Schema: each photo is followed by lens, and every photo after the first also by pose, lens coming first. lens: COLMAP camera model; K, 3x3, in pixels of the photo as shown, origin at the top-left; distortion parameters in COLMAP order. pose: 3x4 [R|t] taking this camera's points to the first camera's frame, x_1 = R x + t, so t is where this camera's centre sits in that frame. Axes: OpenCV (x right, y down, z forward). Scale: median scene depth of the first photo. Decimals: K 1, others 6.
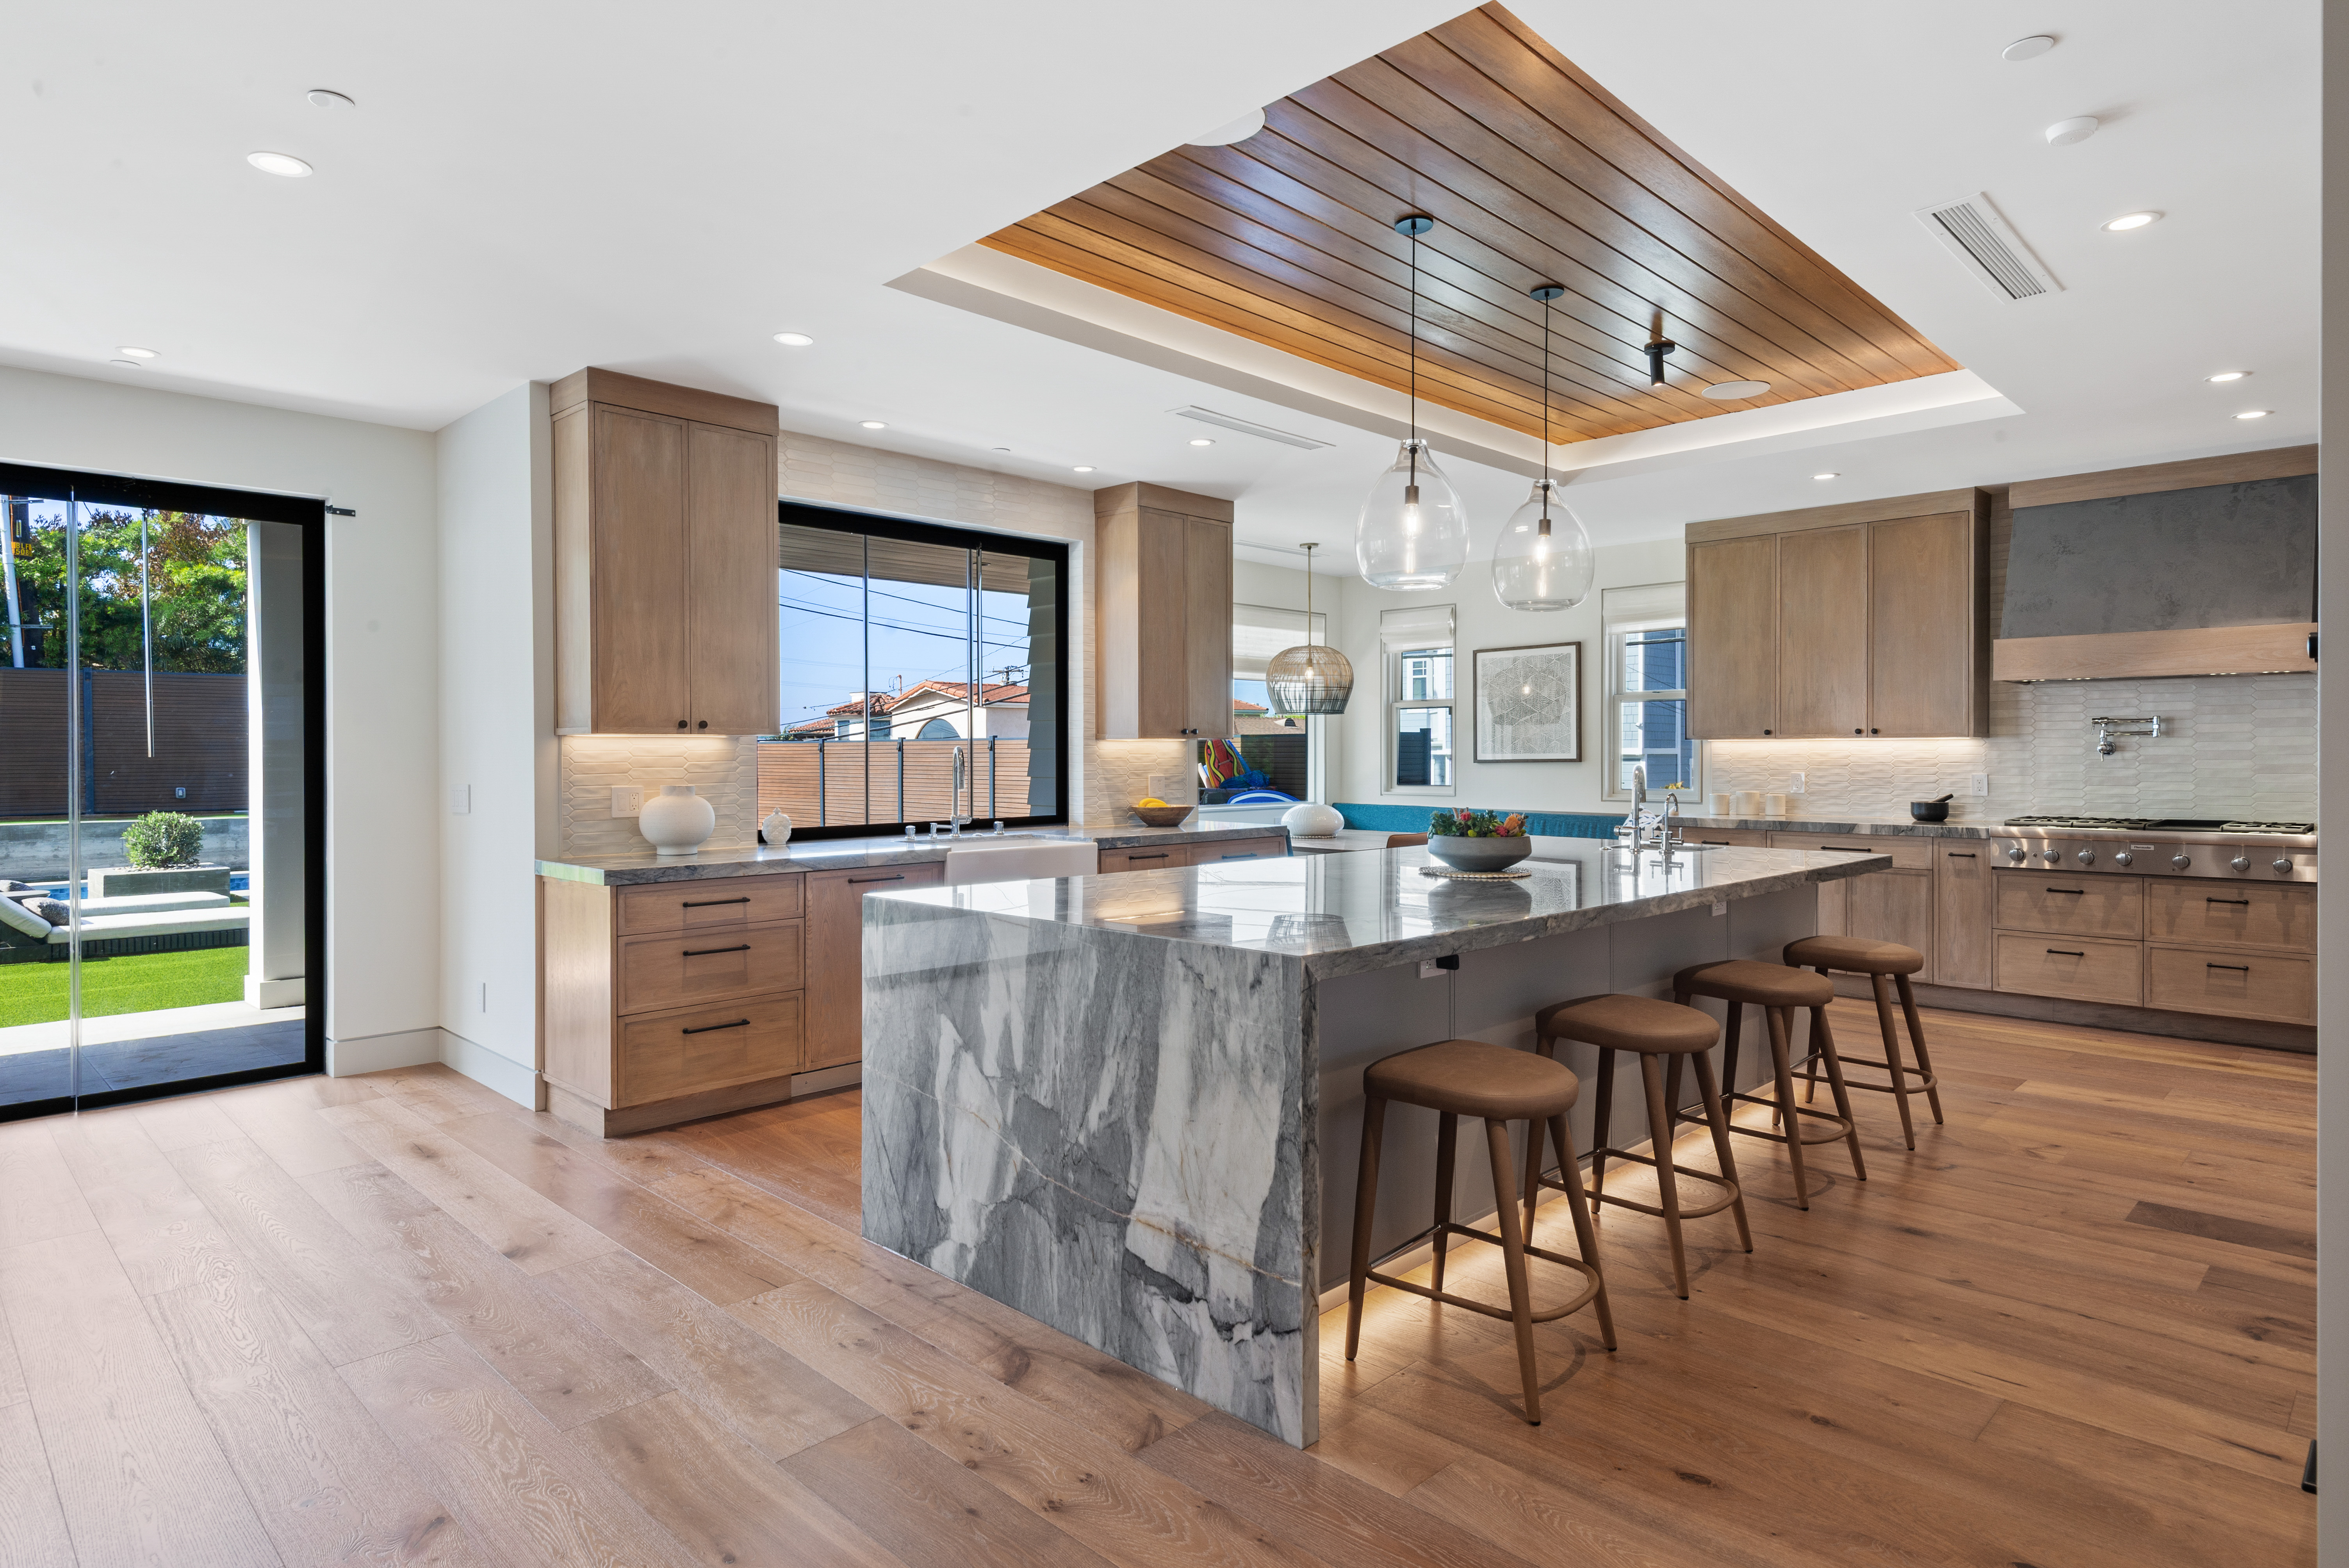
lens RADIAL K [[1294.1, 0, 1165.6], [0, 1294.1, 757.7], [0, 0, 1]] dist [0.040171, -0.032524]
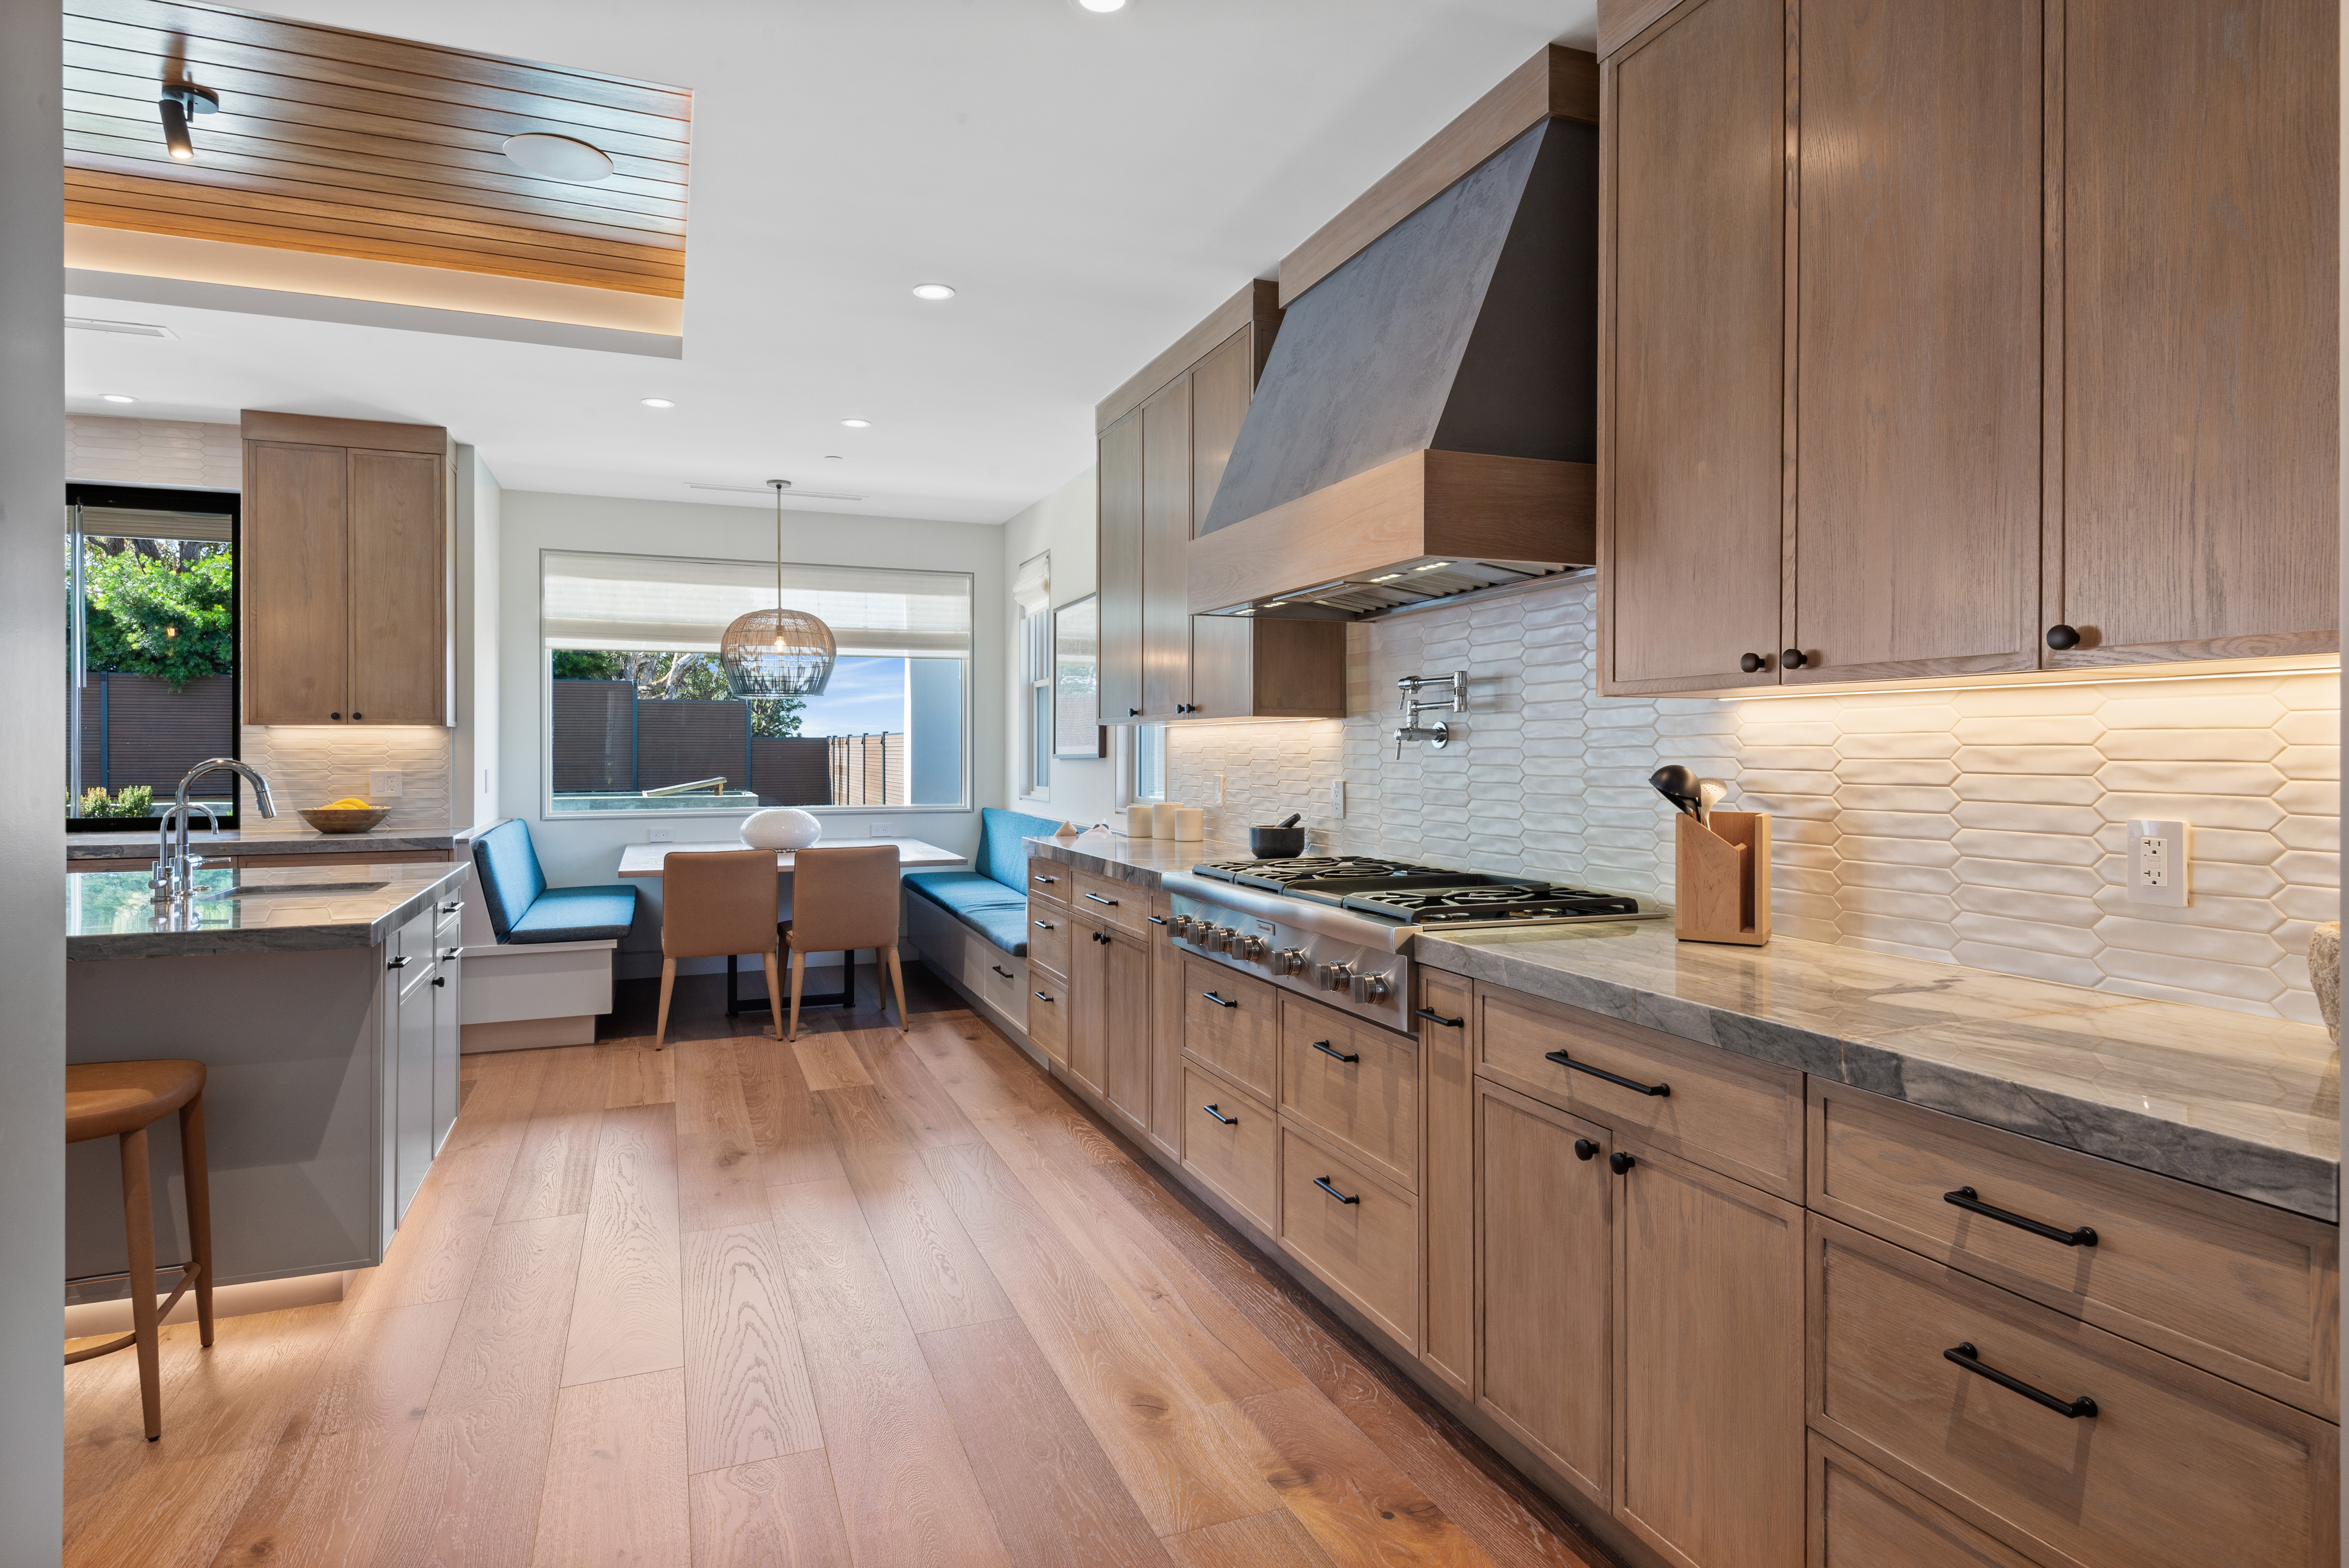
lens RADIAL K [[1280.7, 0, 1177.7], [0, 1280.7, 744.3], [0, 0, 1]] dist [0.017912, -0.008641]
pose [[0.916983, 0.001944, -0.398921, 0.917317], [-0.005662, 0.999951, -0.008142, 0.001493], [0.398885, 0.009725, 0.916949, 0.532943]]
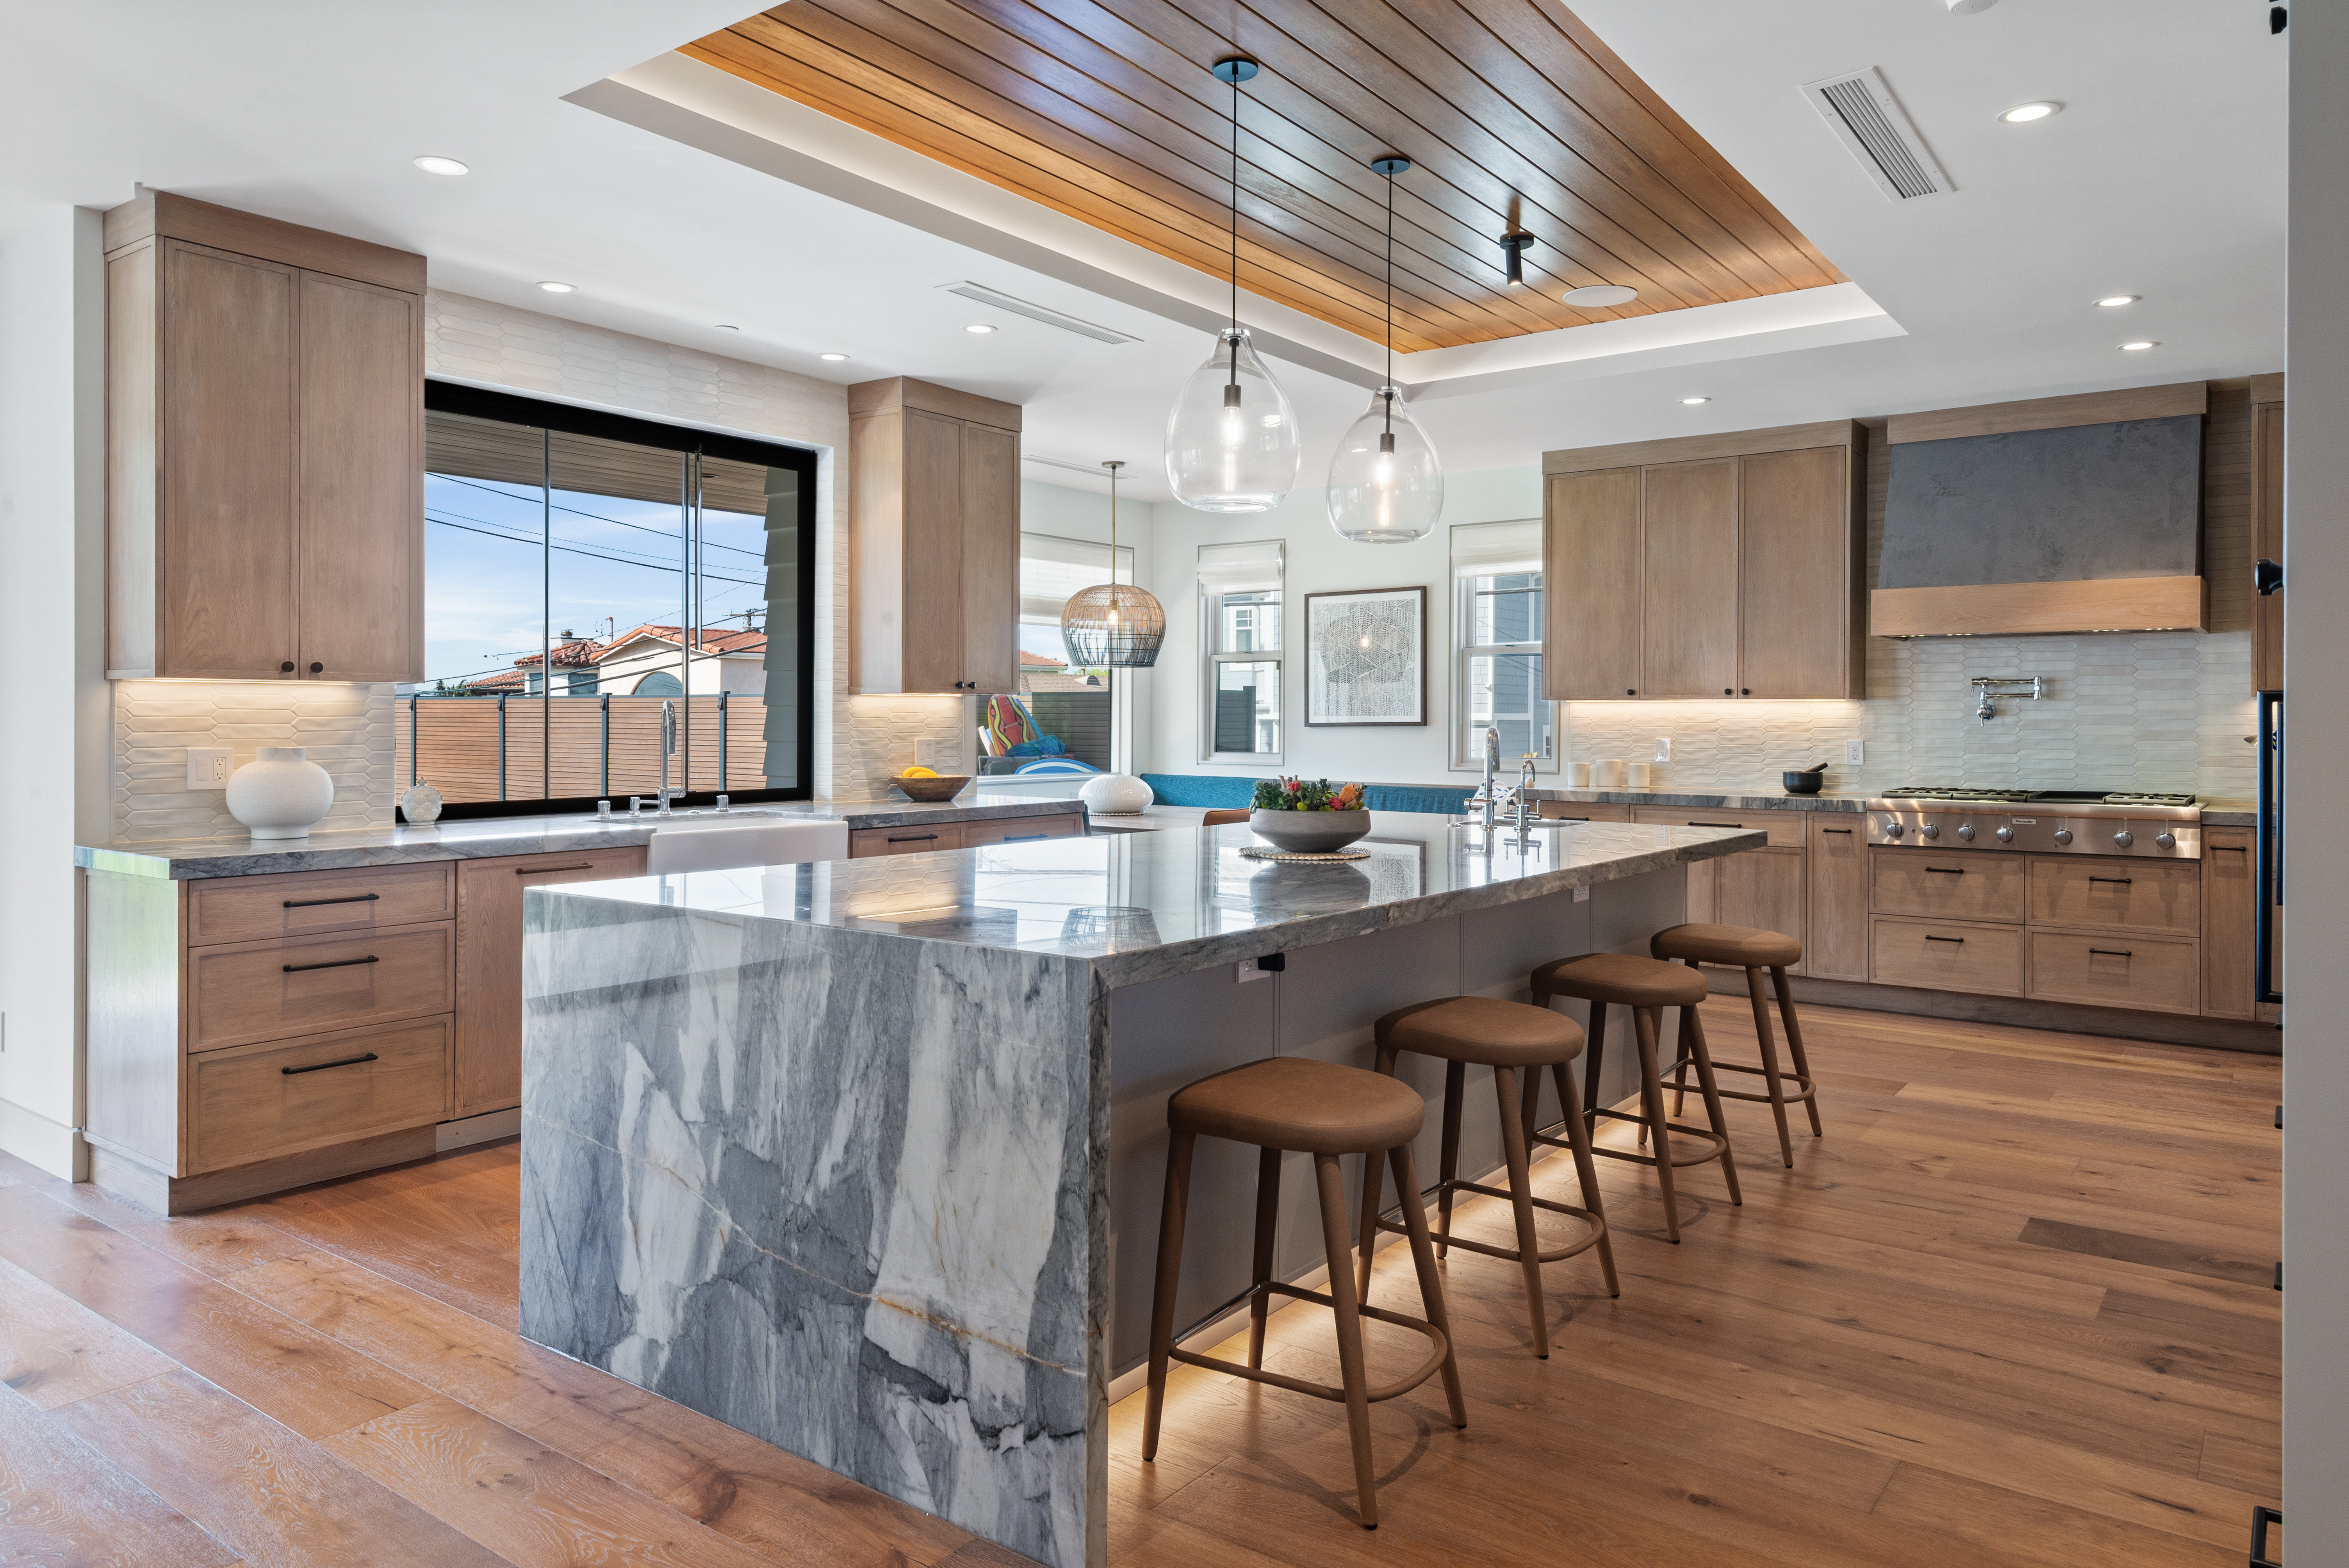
lens RADIAL K [[1508.3, 0, 1171.8], [0, 1508.3, 719.9], [0, 0, 1]] dist [0.033932, -0.030444]
pose [[0.989539, 0.006117, 0.144137, 0.012600], [-0.005483, 0.999973, -0.004796, 0.007045], [-0.144162, 0.003956, 0.989546, 0.048551]]
